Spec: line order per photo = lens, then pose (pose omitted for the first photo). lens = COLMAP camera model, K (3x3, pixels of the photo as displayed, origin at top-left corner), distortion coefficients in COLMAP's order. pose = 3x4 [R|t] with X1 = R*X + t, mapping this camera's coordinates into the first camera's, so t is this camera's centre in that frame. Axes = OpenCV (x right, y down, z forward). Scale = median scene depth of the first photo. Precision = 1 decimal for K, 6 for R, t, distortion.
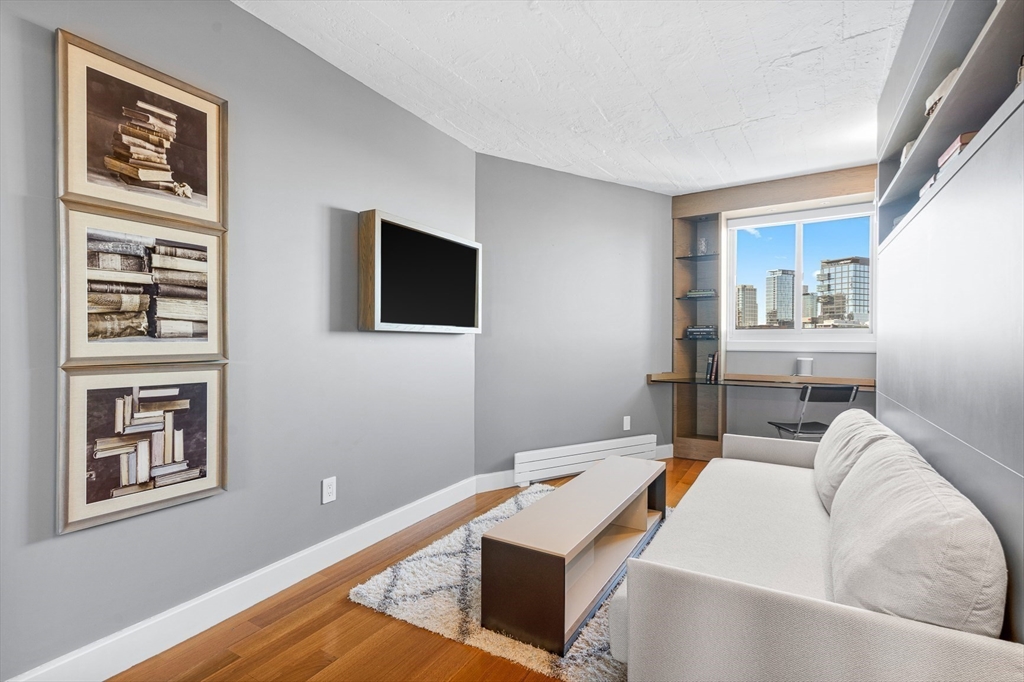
lens RADIAL K [[475.2, 0, 503.3], [0, 475.2, 340.2], [0, 0, 1]] dist [-0.000979, 0.001807]
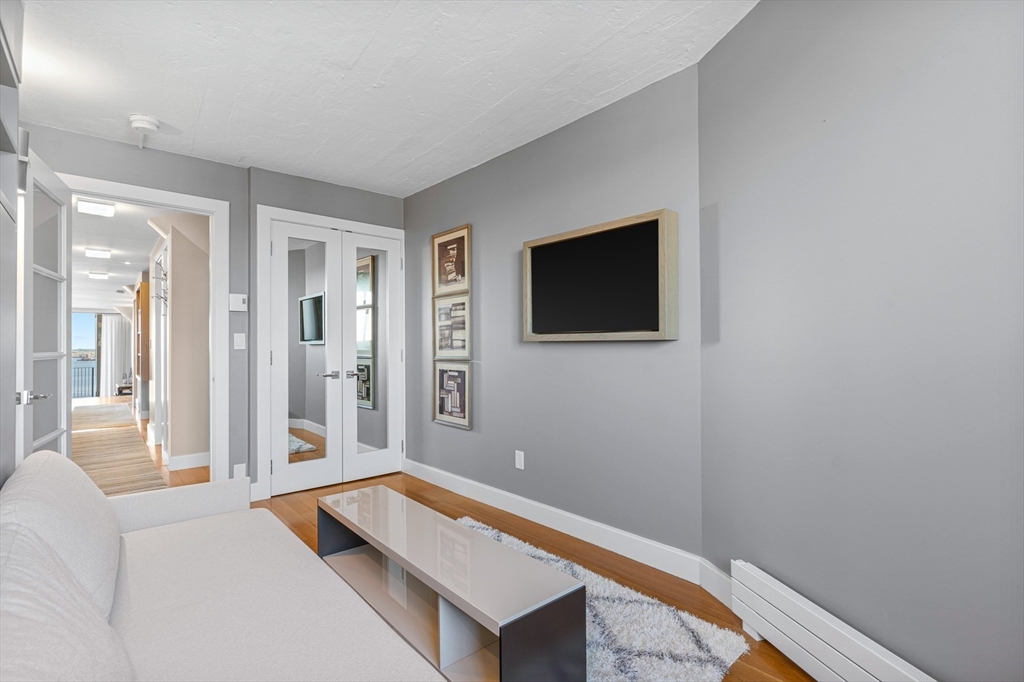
lens RADIAL K [[475.2, 0, 516.5], [0, 475.2, 339.8], [0, 0, 1]] dist [-0.000979, 0.001807]
pose [[-0.294404, -0.016410, -0.955540, 1.276424], [0.004897, 0.999814, -0.018679, -0.002647], [0.955669, -0.010179, -0.294268, 1.899157]]
